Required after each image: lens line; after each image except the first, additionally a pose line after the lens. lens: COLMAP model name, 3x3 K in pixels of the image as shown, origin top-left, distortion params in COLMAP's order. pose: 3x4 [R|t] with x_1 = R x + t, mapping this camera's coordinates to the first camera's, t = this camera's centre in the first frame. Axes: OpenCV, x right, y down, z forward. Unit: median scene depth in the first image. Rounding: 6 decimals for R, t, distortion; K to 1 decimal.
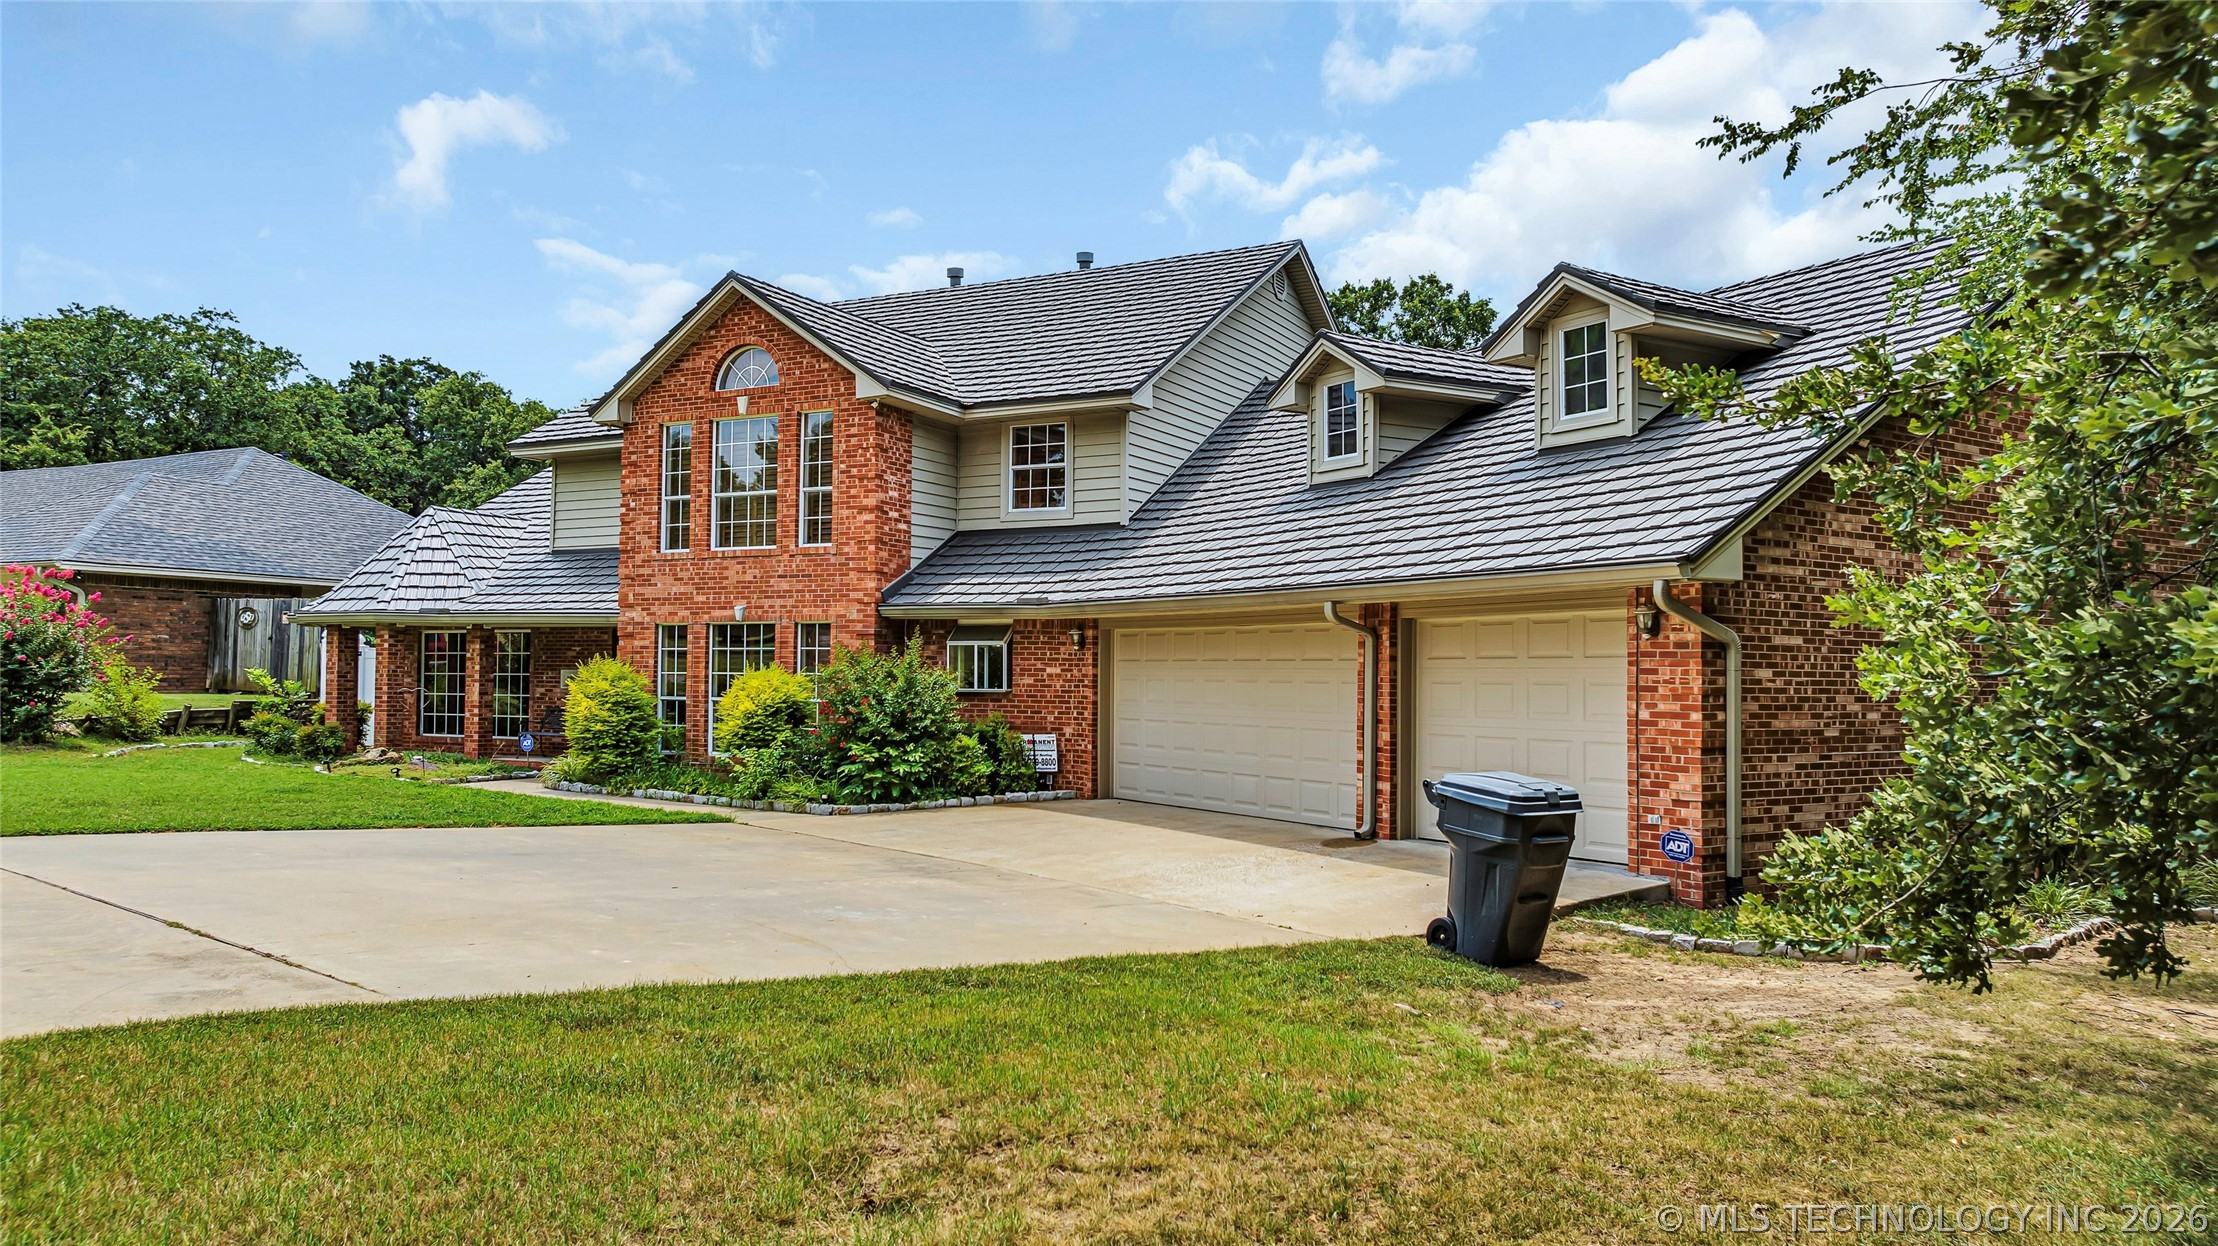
lens RADIAL K [[1582.5, 0, 1109.0], [0, 1582.5, 623.0], [0, 0, 1]] dist [-0.022310, -0.001181]
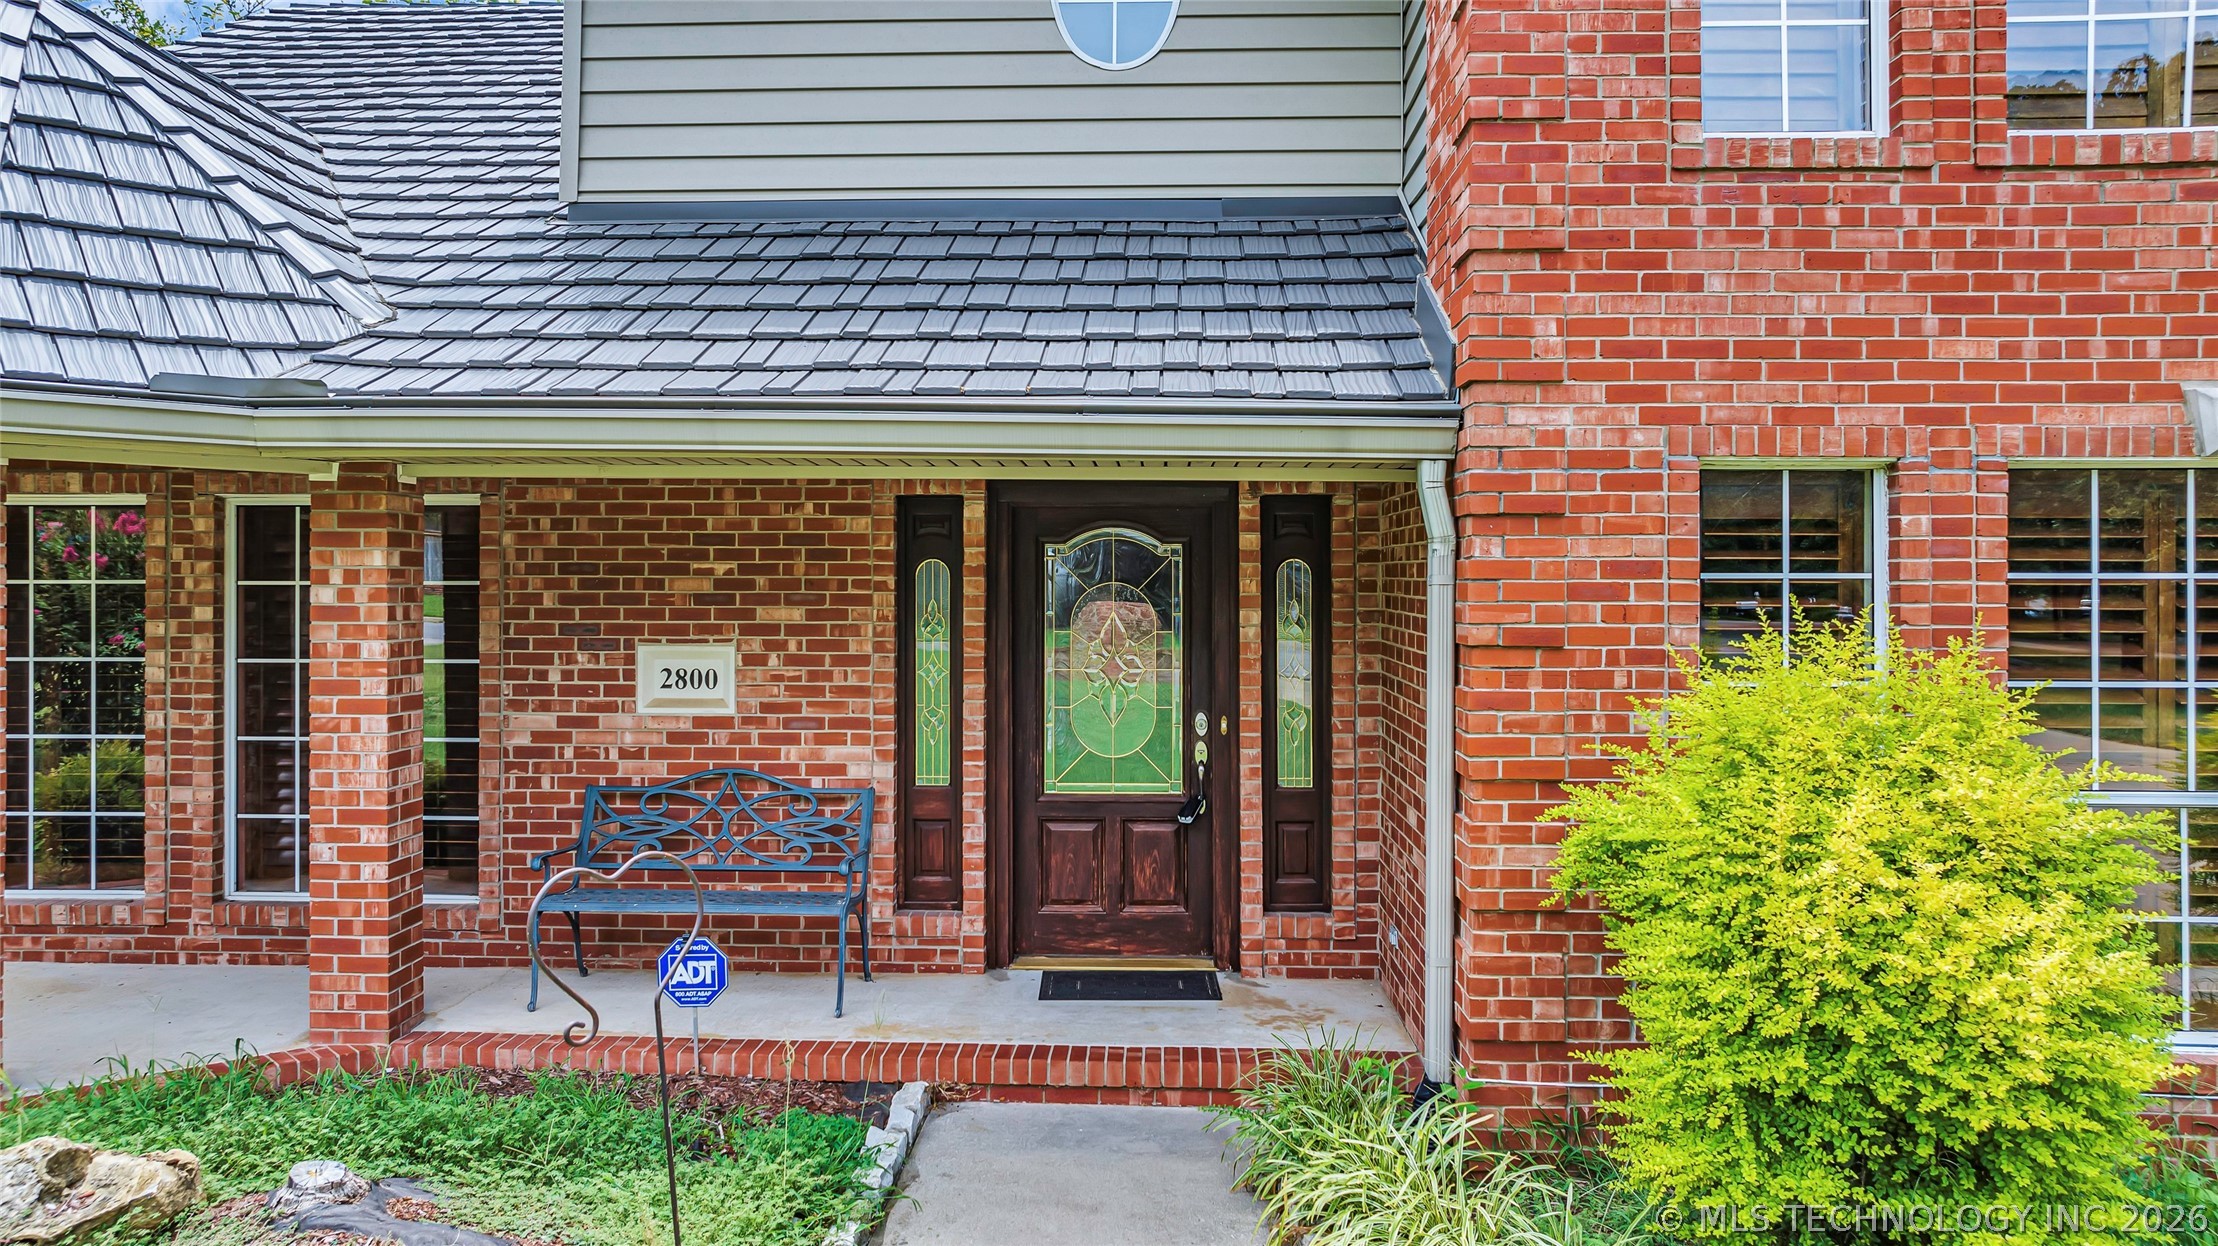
lens RADIAL K [[1603.6, 0, 1125.0], [0, 1603.6, 586.7], [0, 0, 1]] dist [-0.018101, -0.002634]
pose [[0.900393, -0.005829, 0.435039, -0.470874], [-0.010502, 0.999328, 0.035124, 0.011269], [-0.434951, -0.036194, 0.899726, 0.862401]]
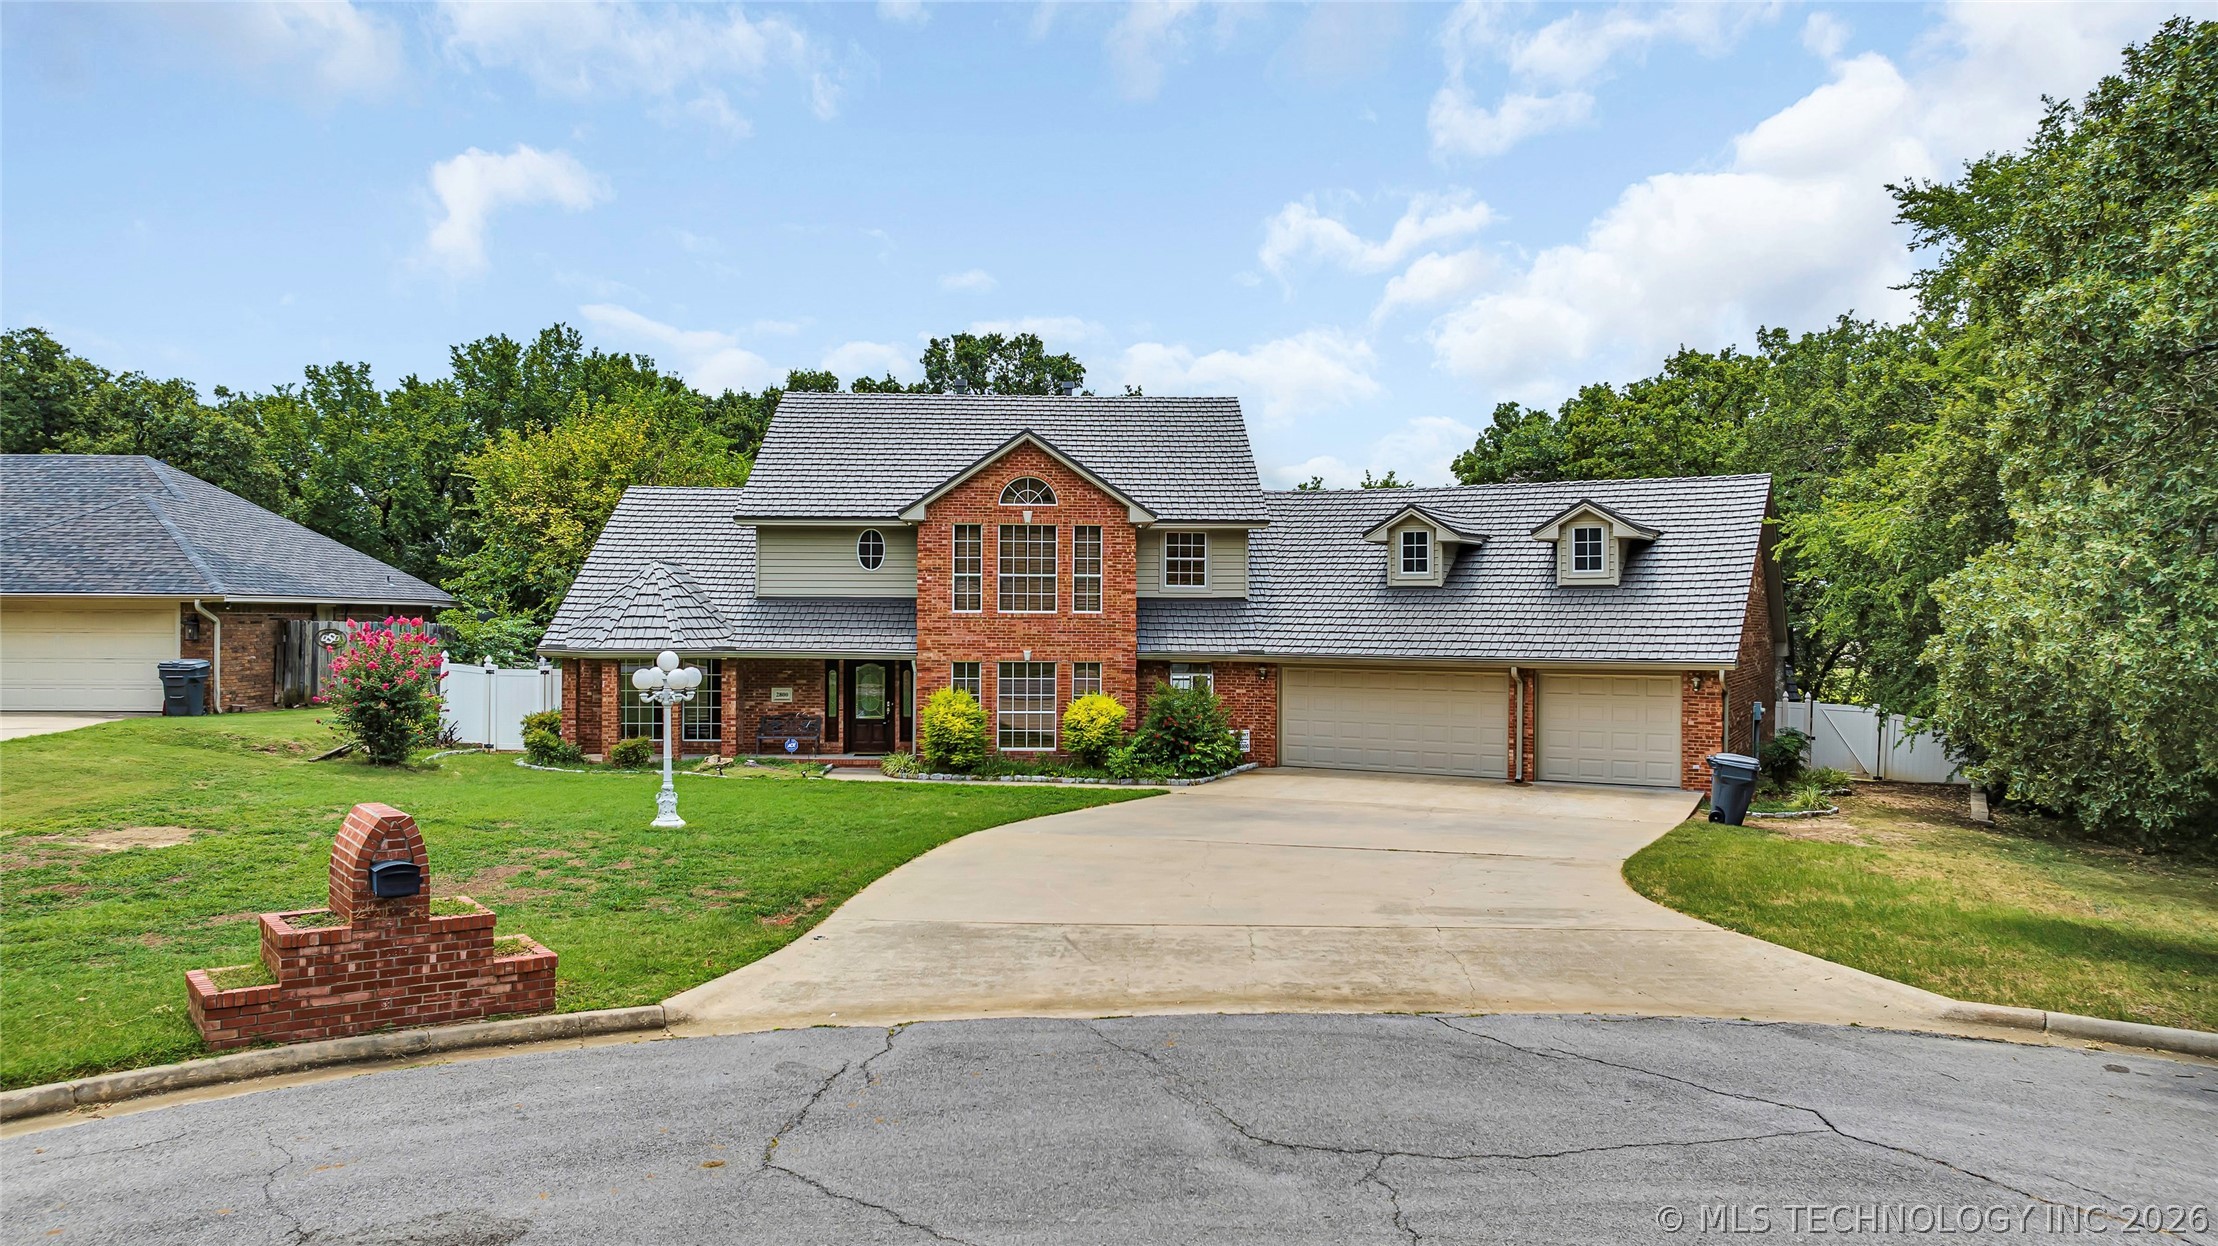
lens RADIAL K [[1582.5, 0, 1109.0], [0, 1582.5, 623.0], [0, 0, 1]] dist [-0.022310, -0.001181]
pose [[0.865653, -0.007062, 0.500594, -0.921475], [-0.015993, 0.999000, 0.041748, -0.101462], [-0.500389, -0.044145, 0.864675, -0.343992]]
